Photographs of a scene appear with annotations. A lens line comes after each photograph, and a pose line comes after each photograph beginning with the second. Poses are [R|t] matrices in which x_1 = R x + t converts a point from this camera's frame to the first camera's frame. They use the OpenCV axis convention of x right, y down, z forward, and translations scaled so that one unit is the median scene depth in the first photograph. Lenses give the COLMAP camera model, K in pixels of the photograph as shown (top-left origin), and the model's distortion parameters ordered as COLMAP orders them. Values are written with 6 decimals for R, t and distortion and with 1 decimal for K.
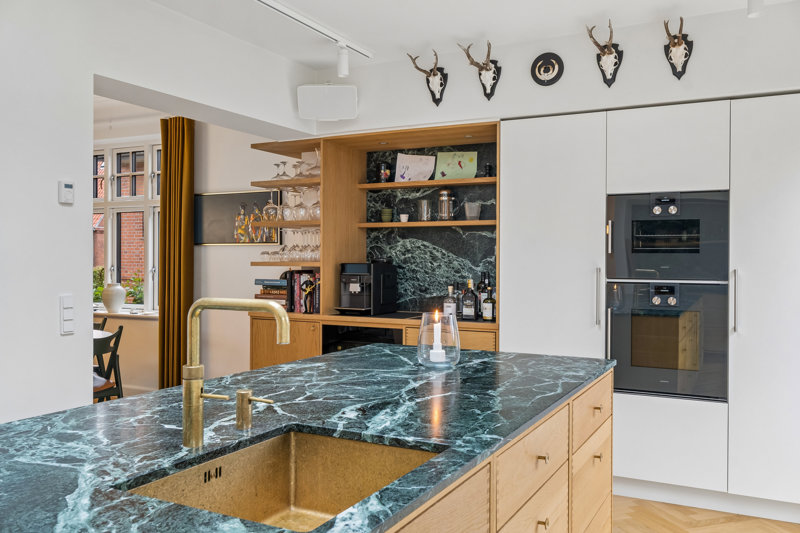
lens RADIAL K [[685.2, 0, 400.0], [0, 685.2, 266.5], [0, 0, 1]] dist [0.003768, 0.005857]
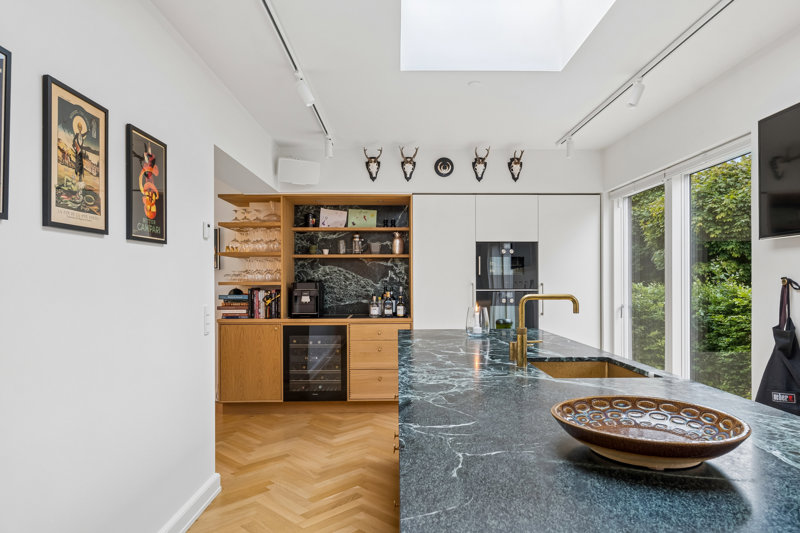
lens RADIAL K [[507.8, 0, 408.6], [0, 507.8, 282.0], [0, 0, 1]] dist [-0.001051, -0.000273]
pose [[0.874276, -0.008359, 0.485357, -0.378526], [0.013035, 0.999895, -0.006259, 0.003881], [-0.485254, 0.011799, 0.874294, -0.046732]]
